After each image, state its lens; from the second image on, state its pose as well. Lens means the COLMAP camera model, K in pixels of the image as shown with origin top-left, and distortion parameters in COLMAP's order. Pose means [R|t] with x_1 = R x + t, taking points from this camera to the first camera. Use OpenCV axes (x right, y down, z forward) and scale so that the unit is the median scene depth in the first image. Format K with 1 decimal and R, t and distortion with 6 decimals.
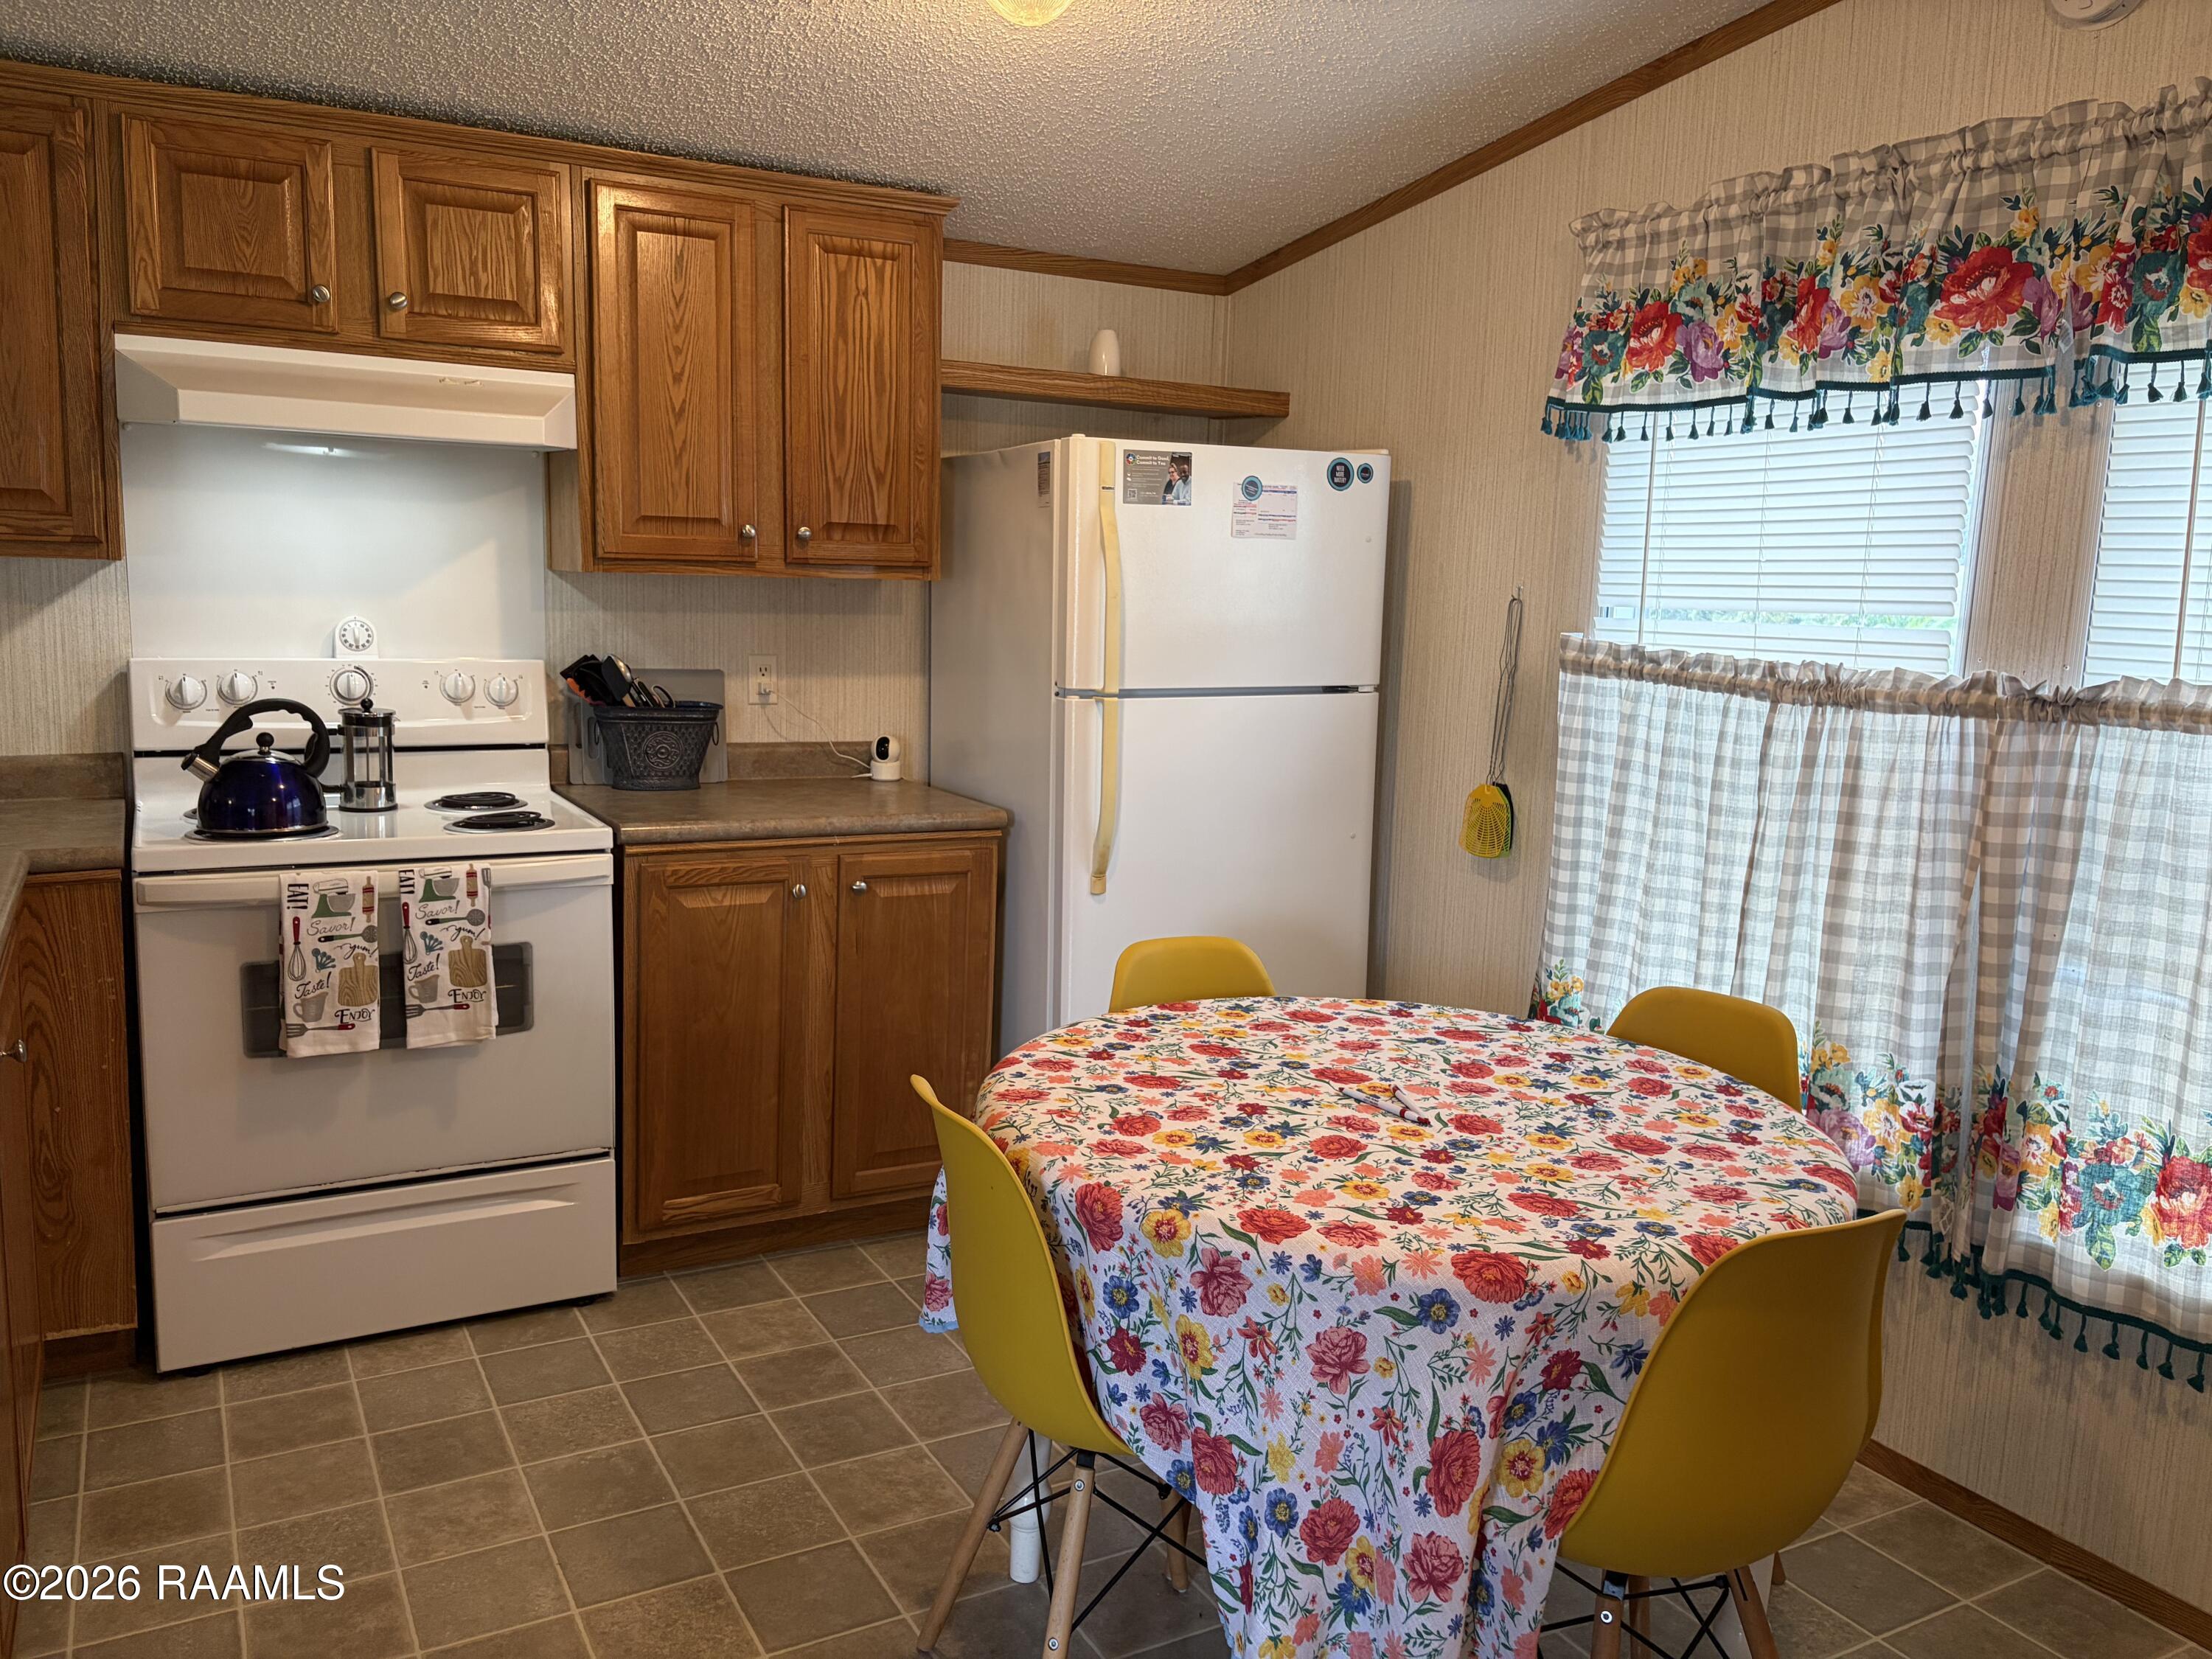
lens RADIAL K [[1682.8, 0, 1099.5], [0, 1682.8, 832.5], [0, 0, 1]] dist [0.067779, -0.077506]
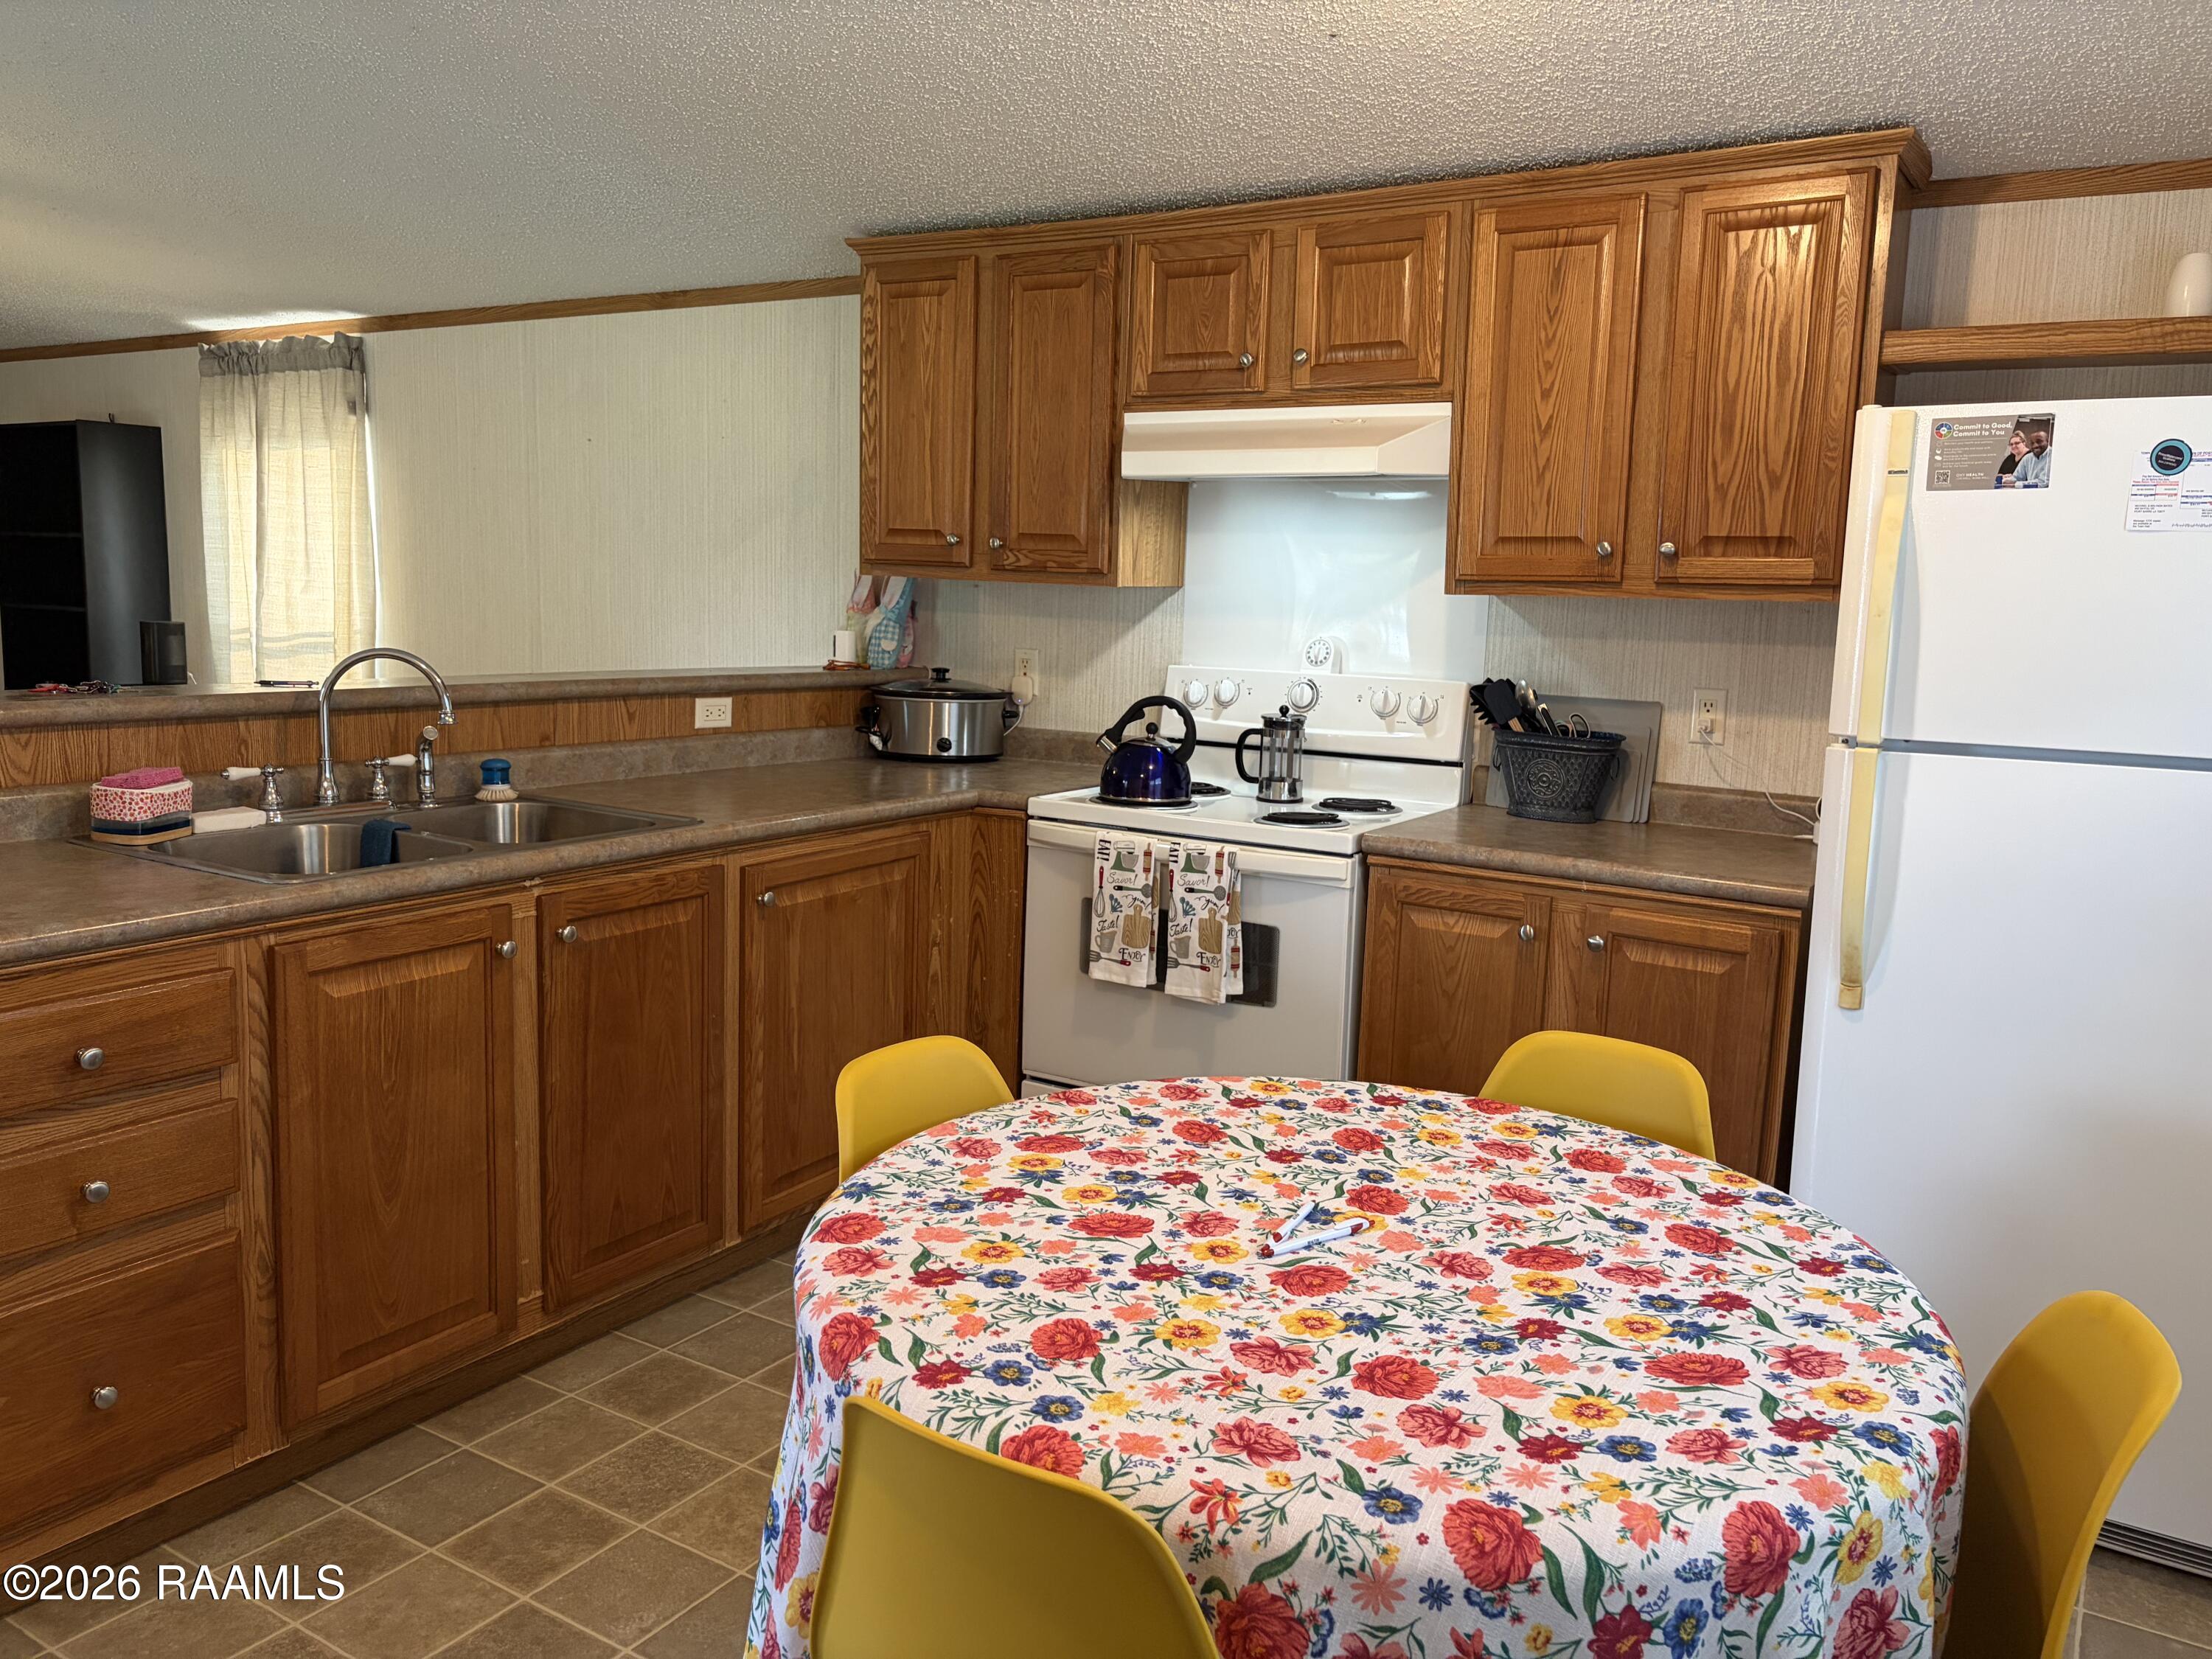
lens RADIAL K [[1682.8, 0, 1094.2], [0, 1682.8, 826.3], [0, 0, 1]] dist [0.067779, -0.077506]
pose [[0.477421, 0.111361, -0.871589, 0.579716], [-0.150133, 0.987688, 0.043958, -0.031630], [0.865754, 0.109868, 0.488262, 0.380711]]
